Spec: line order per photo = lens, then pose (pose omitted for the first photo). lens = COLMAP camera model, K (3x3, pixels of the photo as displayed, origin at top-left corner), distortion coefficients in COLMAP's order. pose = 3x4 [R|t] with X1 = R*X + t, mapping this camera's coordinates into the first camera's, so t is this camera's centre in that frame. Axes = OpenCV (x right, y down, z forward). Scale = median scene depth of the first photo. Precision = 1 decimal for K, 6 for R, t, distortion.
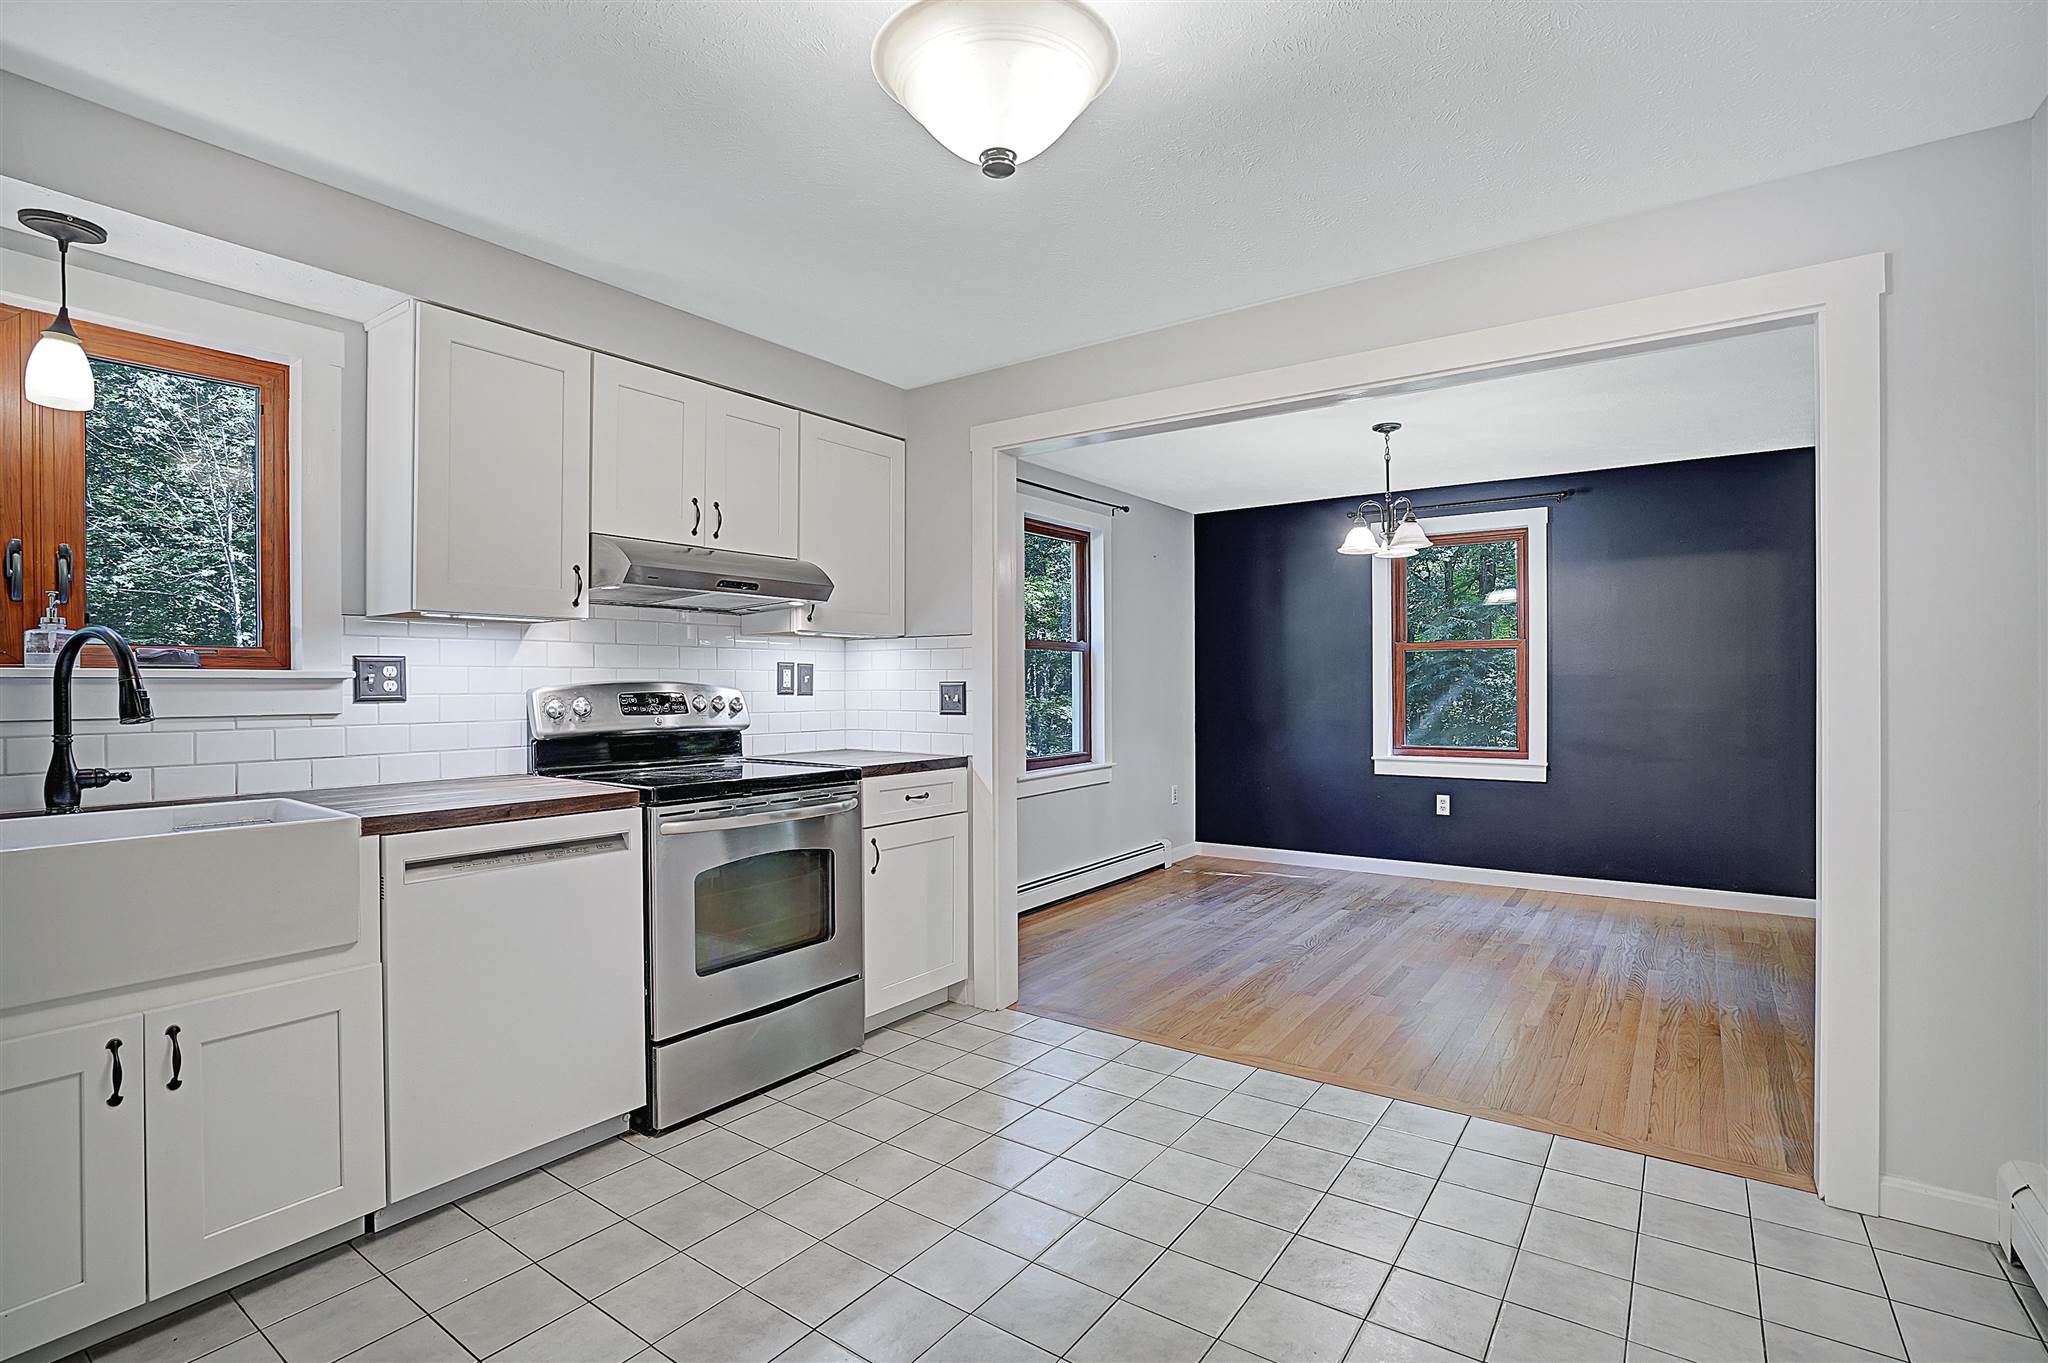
lens RADIAL K [[964.1, 0, 1018.9], [0, 964.1, 677.8], [0, 0, 1]] dist [-0.058338, 0.023238]
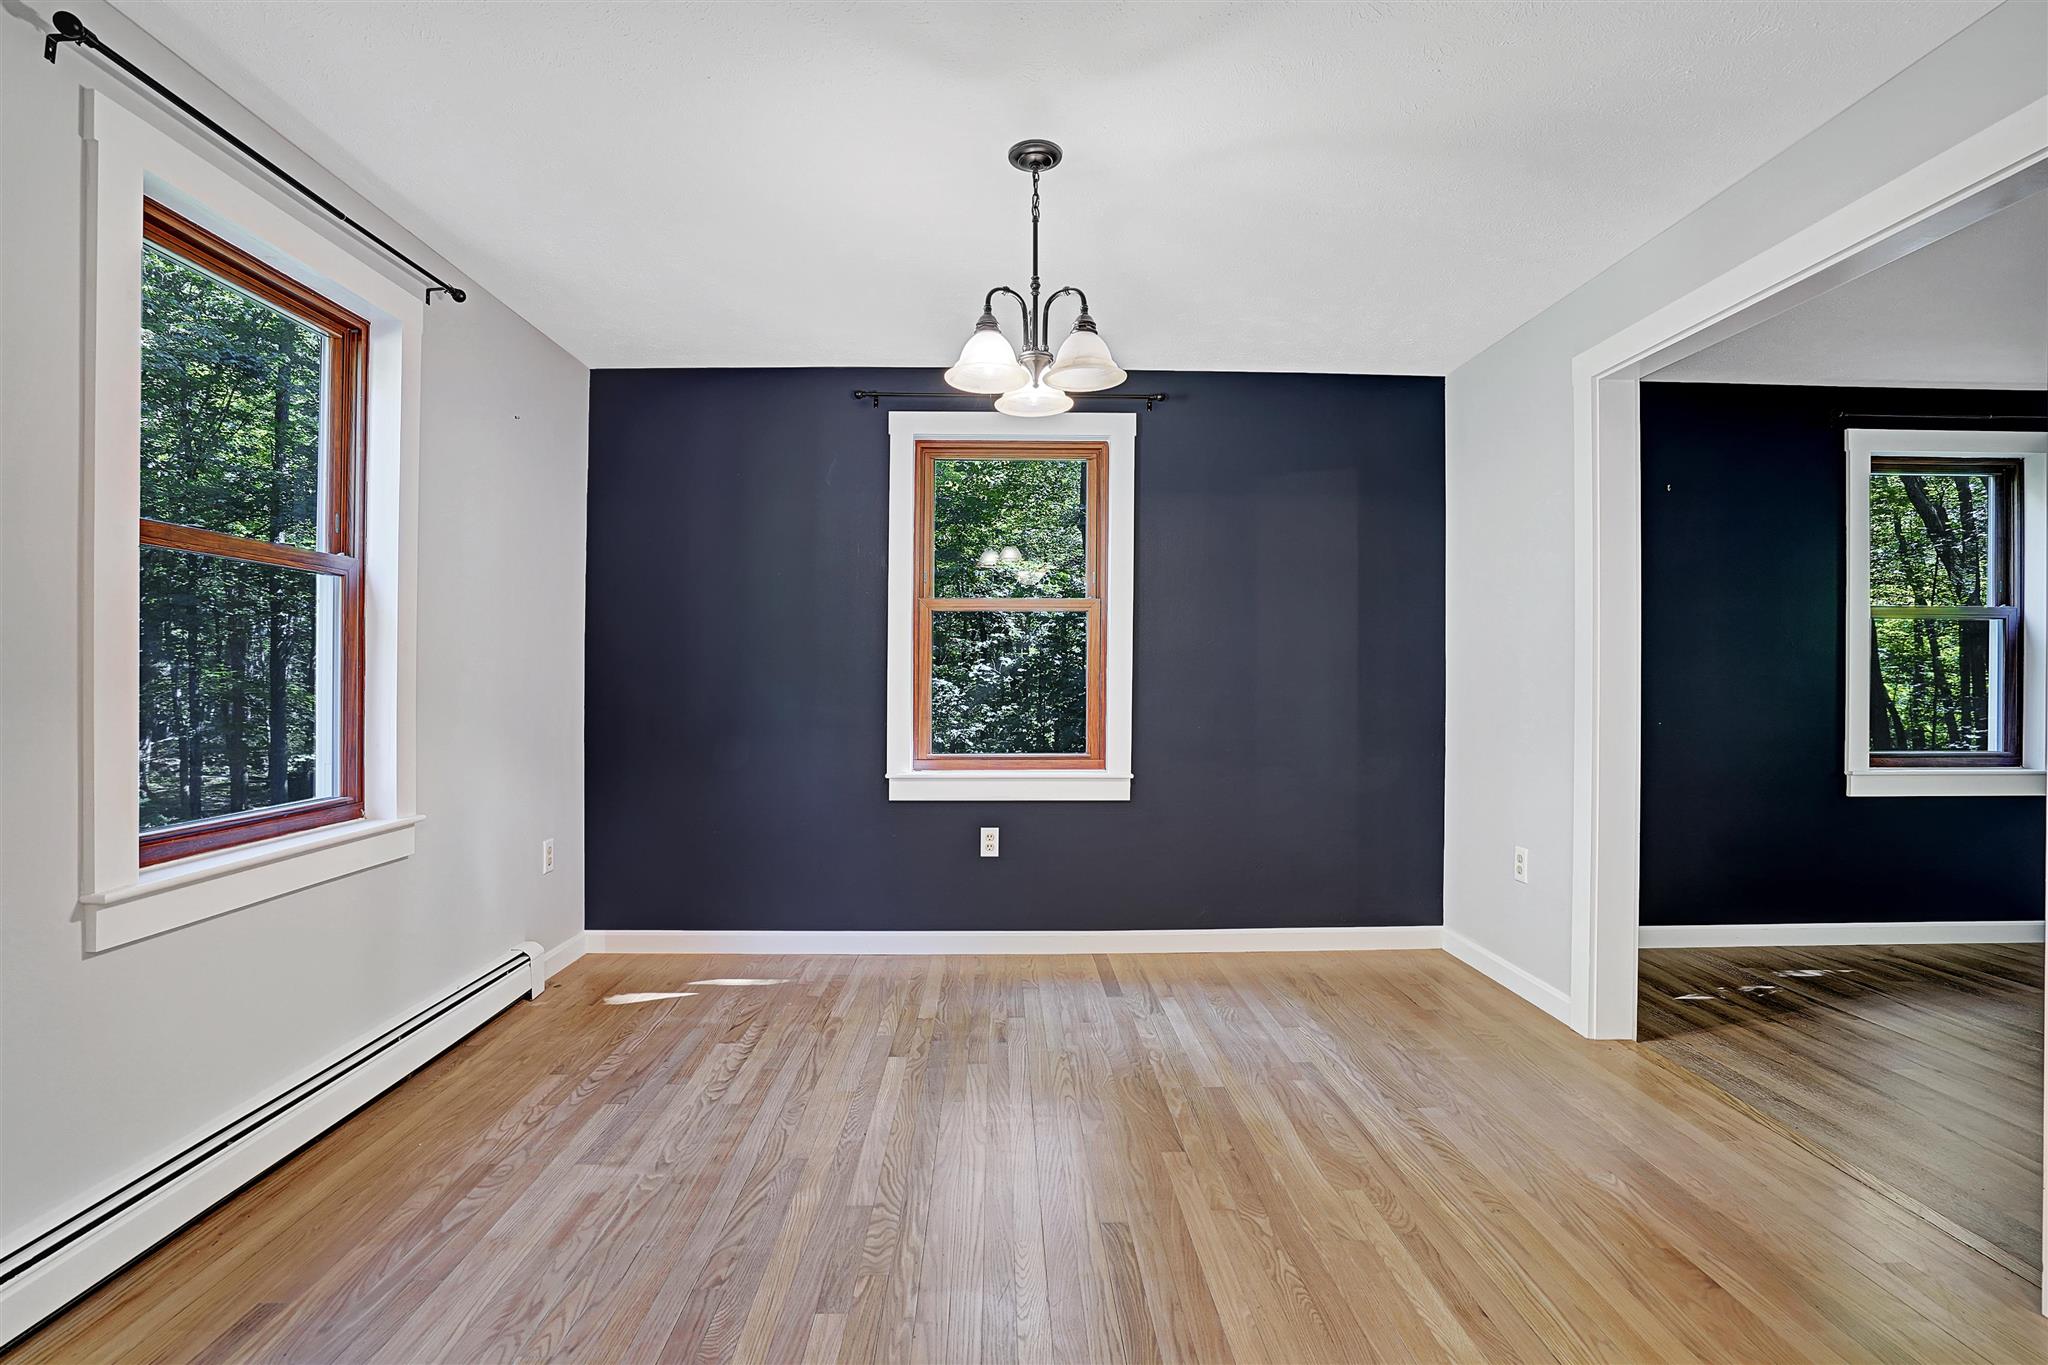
lens RADIAL K [[964.1, 0, 1018.9], [0, 964.1, 678.8], [0, 0, 1]] dist [-0.058338, 0.023238]
pose [[0.796847, 0.010020, 0.604098, 0.077445], [-0.012467, 0.999922, -0.000141, 0.027544], [-0.604052, -0.007419, 0.796910, 0.666085]]
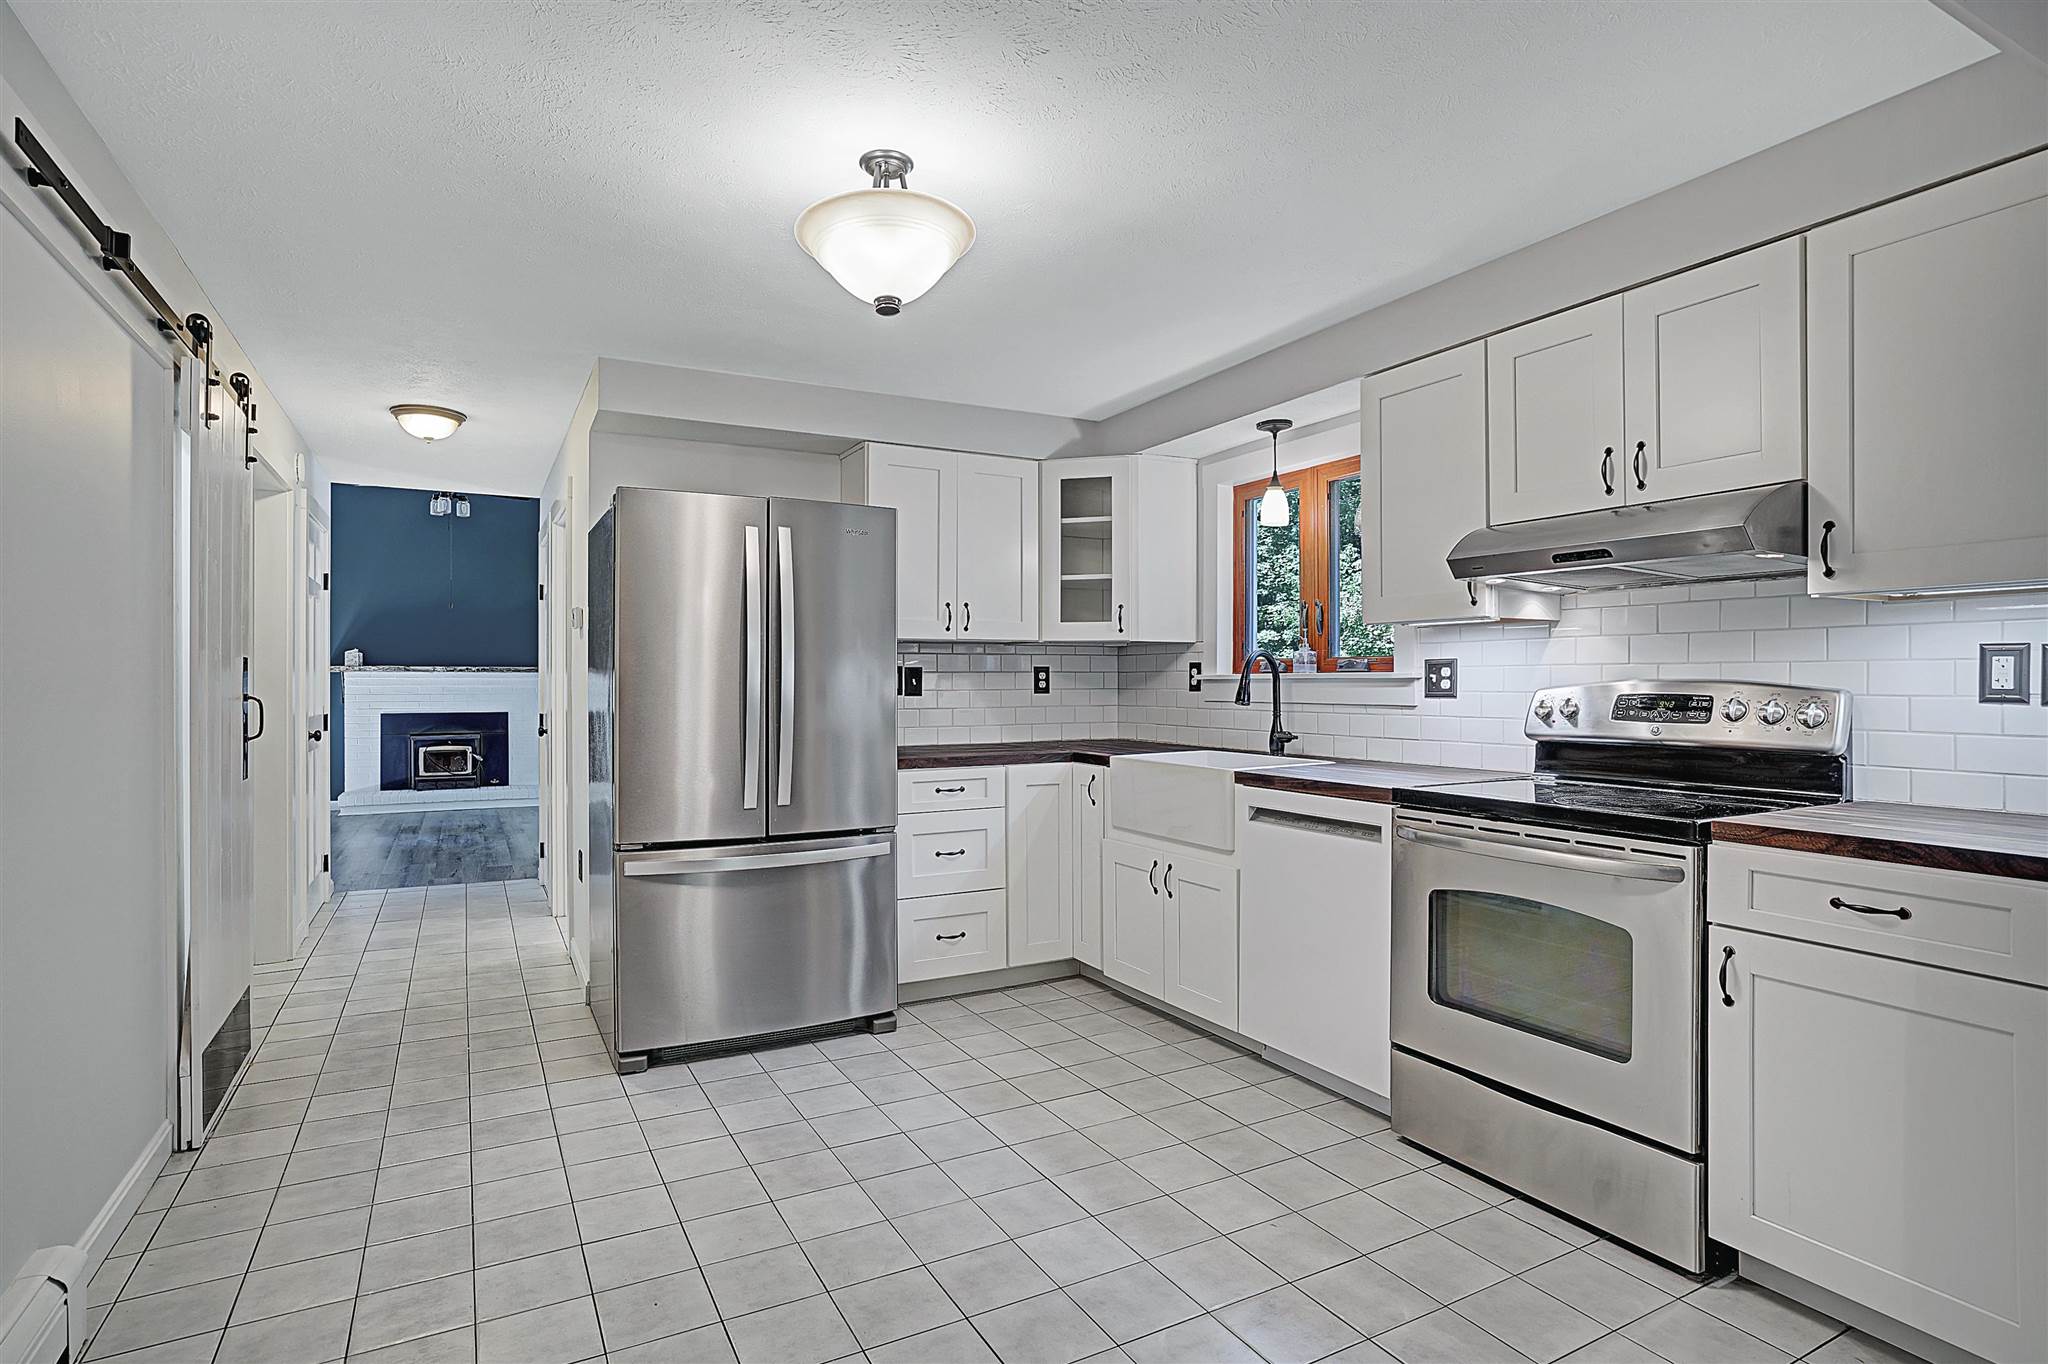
lens RADIAL K [[1043.7, 0, 1024.0], [0, 1043.7, 682.0], [0, 0, 1]] dist [-0.030052, 0.000397]
pose [[-0.437017, 0.003221, -0.899447, 0.493847], [0.008709, 0.999962, -0.000651, 0.001388], [0.899411, -0.008118, -0.437029, 0.726706]]
